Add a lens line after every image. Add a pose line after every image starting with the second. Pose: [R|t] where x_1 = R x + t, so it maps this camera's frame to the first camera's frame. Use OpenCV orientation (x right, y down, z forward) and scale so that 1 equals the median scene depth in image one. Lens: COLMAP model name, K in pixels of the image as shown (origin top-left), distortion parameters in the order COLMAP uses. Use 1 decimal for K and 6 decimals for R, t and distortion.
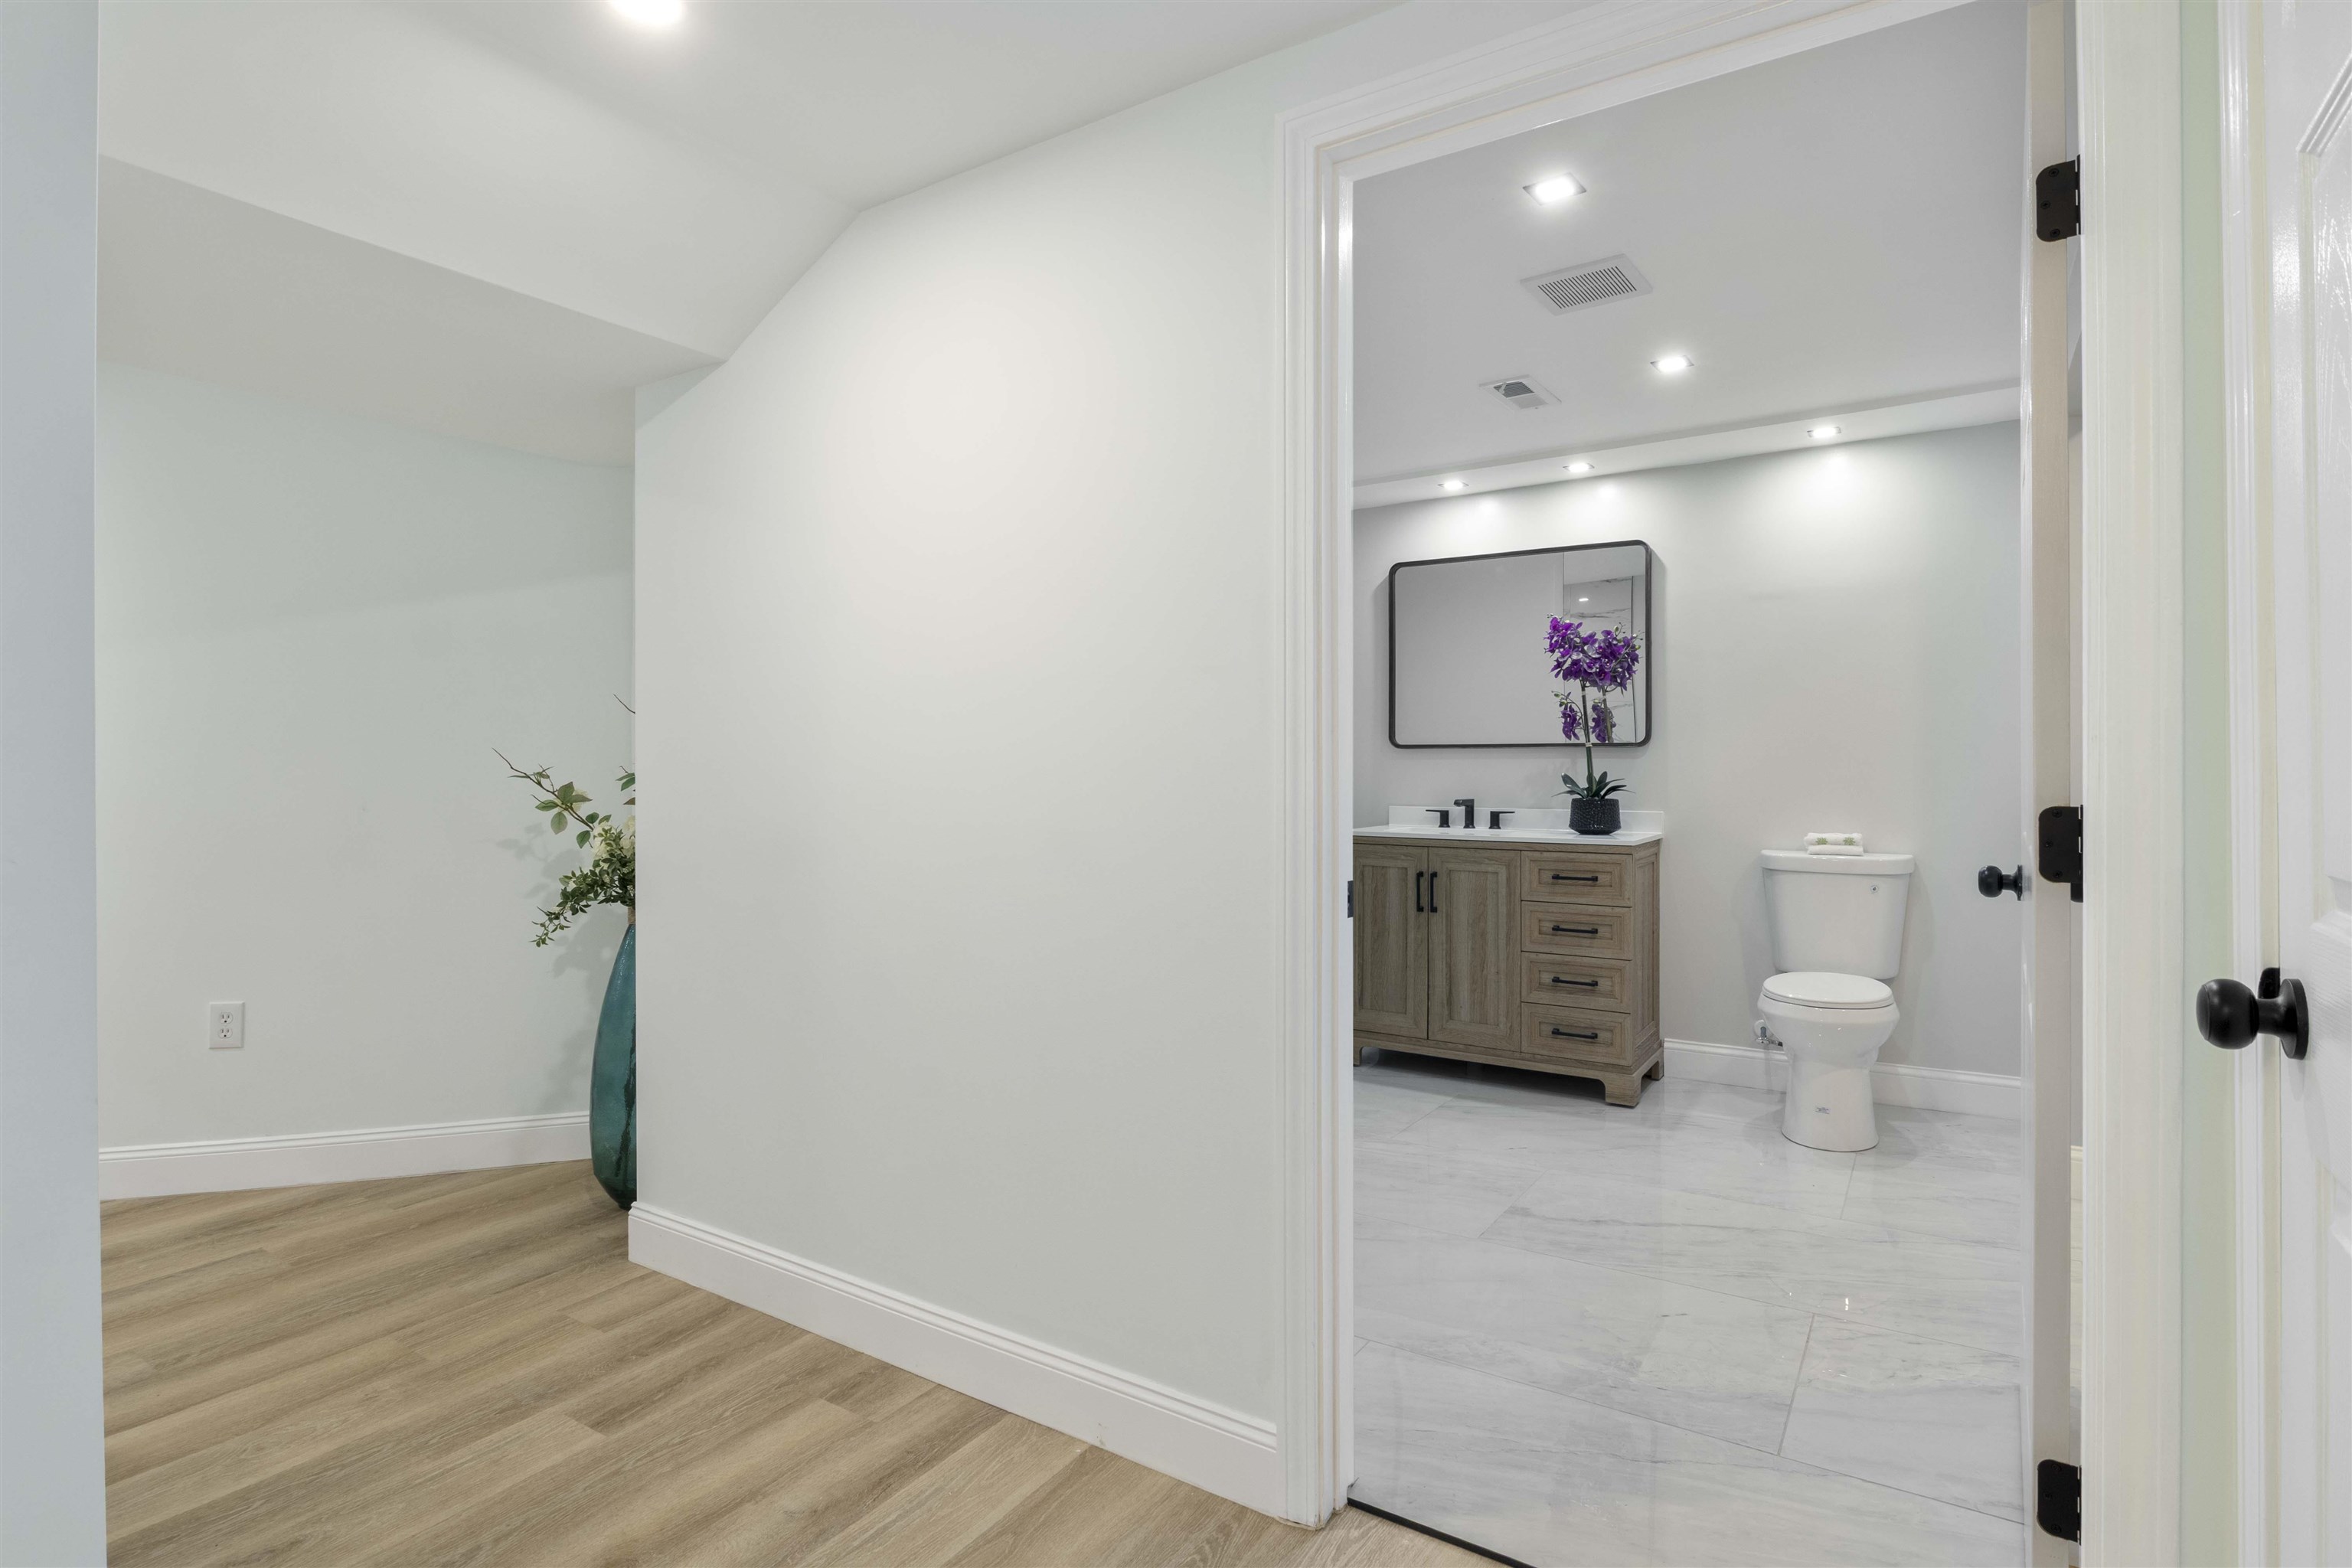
lens RADIAL K [[1174.9, 0, 1175.0], [0, 1174.9, 772.1], [0, 0, 1]] dist [-0.003362, -0.001649]
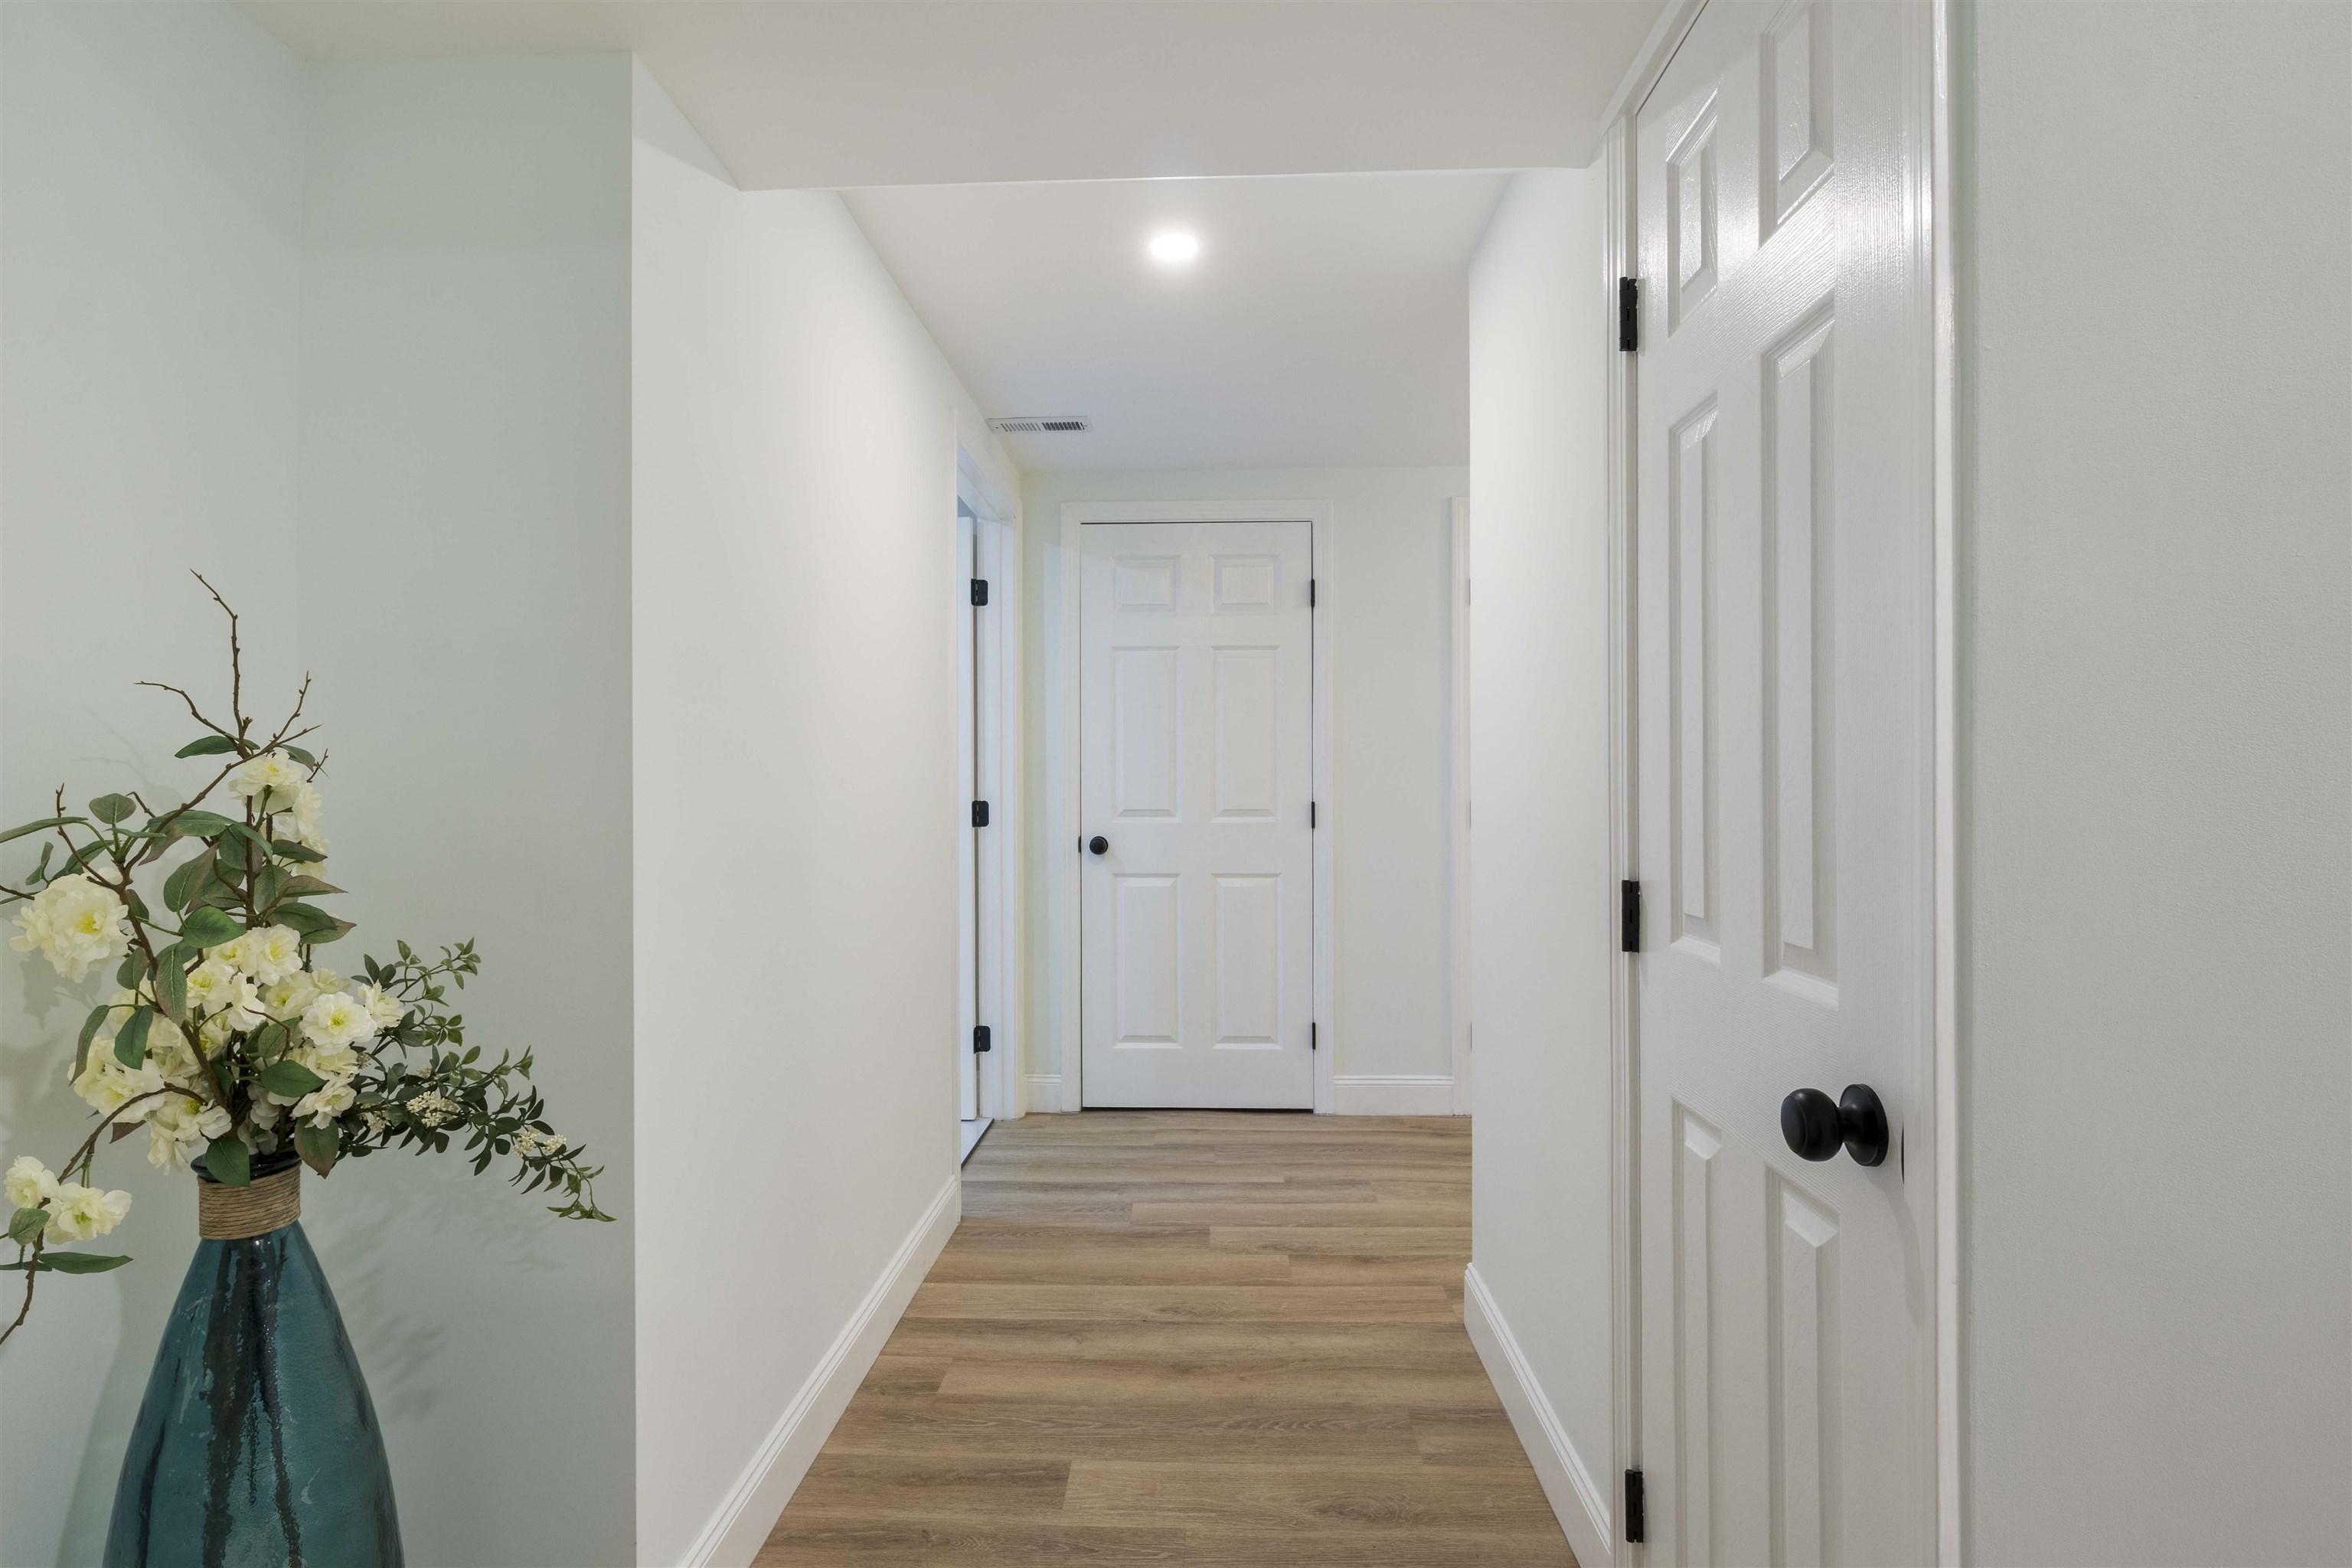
lens RADIAL K [[1174.9, 0, 1174.7], [0, 1174.9, 789.8], [0, 0, 1]] dist [-0.003362, -0.001649]
pose [[-0.521683, 0.011081, 0.853067, -1.375904], [0.009522, 0.999929, -0.007165, 0.010424], [-0.853086, 0.004385, -0.521752, 1.435971]]
